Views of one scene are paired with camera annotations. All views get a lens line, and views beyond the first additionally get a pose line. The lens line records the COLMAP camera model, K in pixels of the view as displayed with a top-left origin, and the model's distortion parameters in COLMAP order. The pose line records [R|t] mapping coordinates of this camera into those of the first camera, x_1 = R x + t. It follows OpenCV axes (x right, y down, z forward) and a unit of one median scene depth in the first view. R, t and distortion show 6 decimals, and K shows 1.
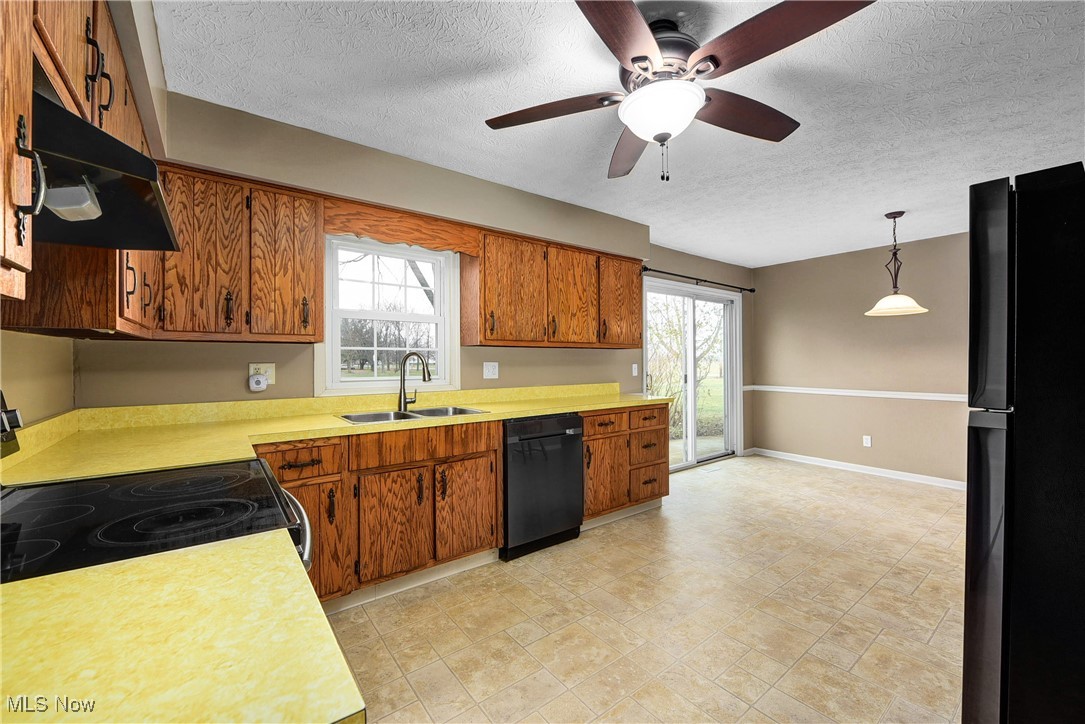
lens RADIAL K [[433.5, 0, 544.5], [0, 433.5, 359.2], [0, 0, 1]] dist [-0.010690, -0.000341]
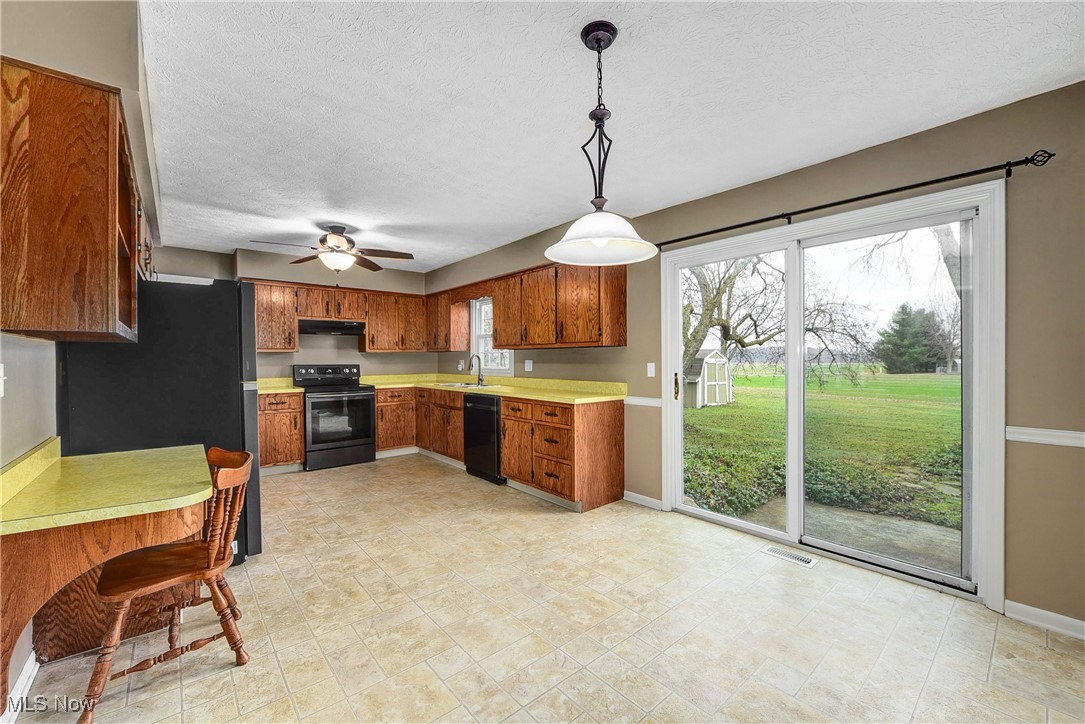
lens RADIAL K [[433.5, 0, 545.0], [0, 433.5, 363.1], [0, 0, 1]] dist [-0.010690, -0.000341]
pose [[0.054852, 0.010724, -0.998437, 1.346839], [0.005765, 0.999922, 0.011057, 0.001326], [0.998478, -0.006363, 0.054786, 0.977718]]
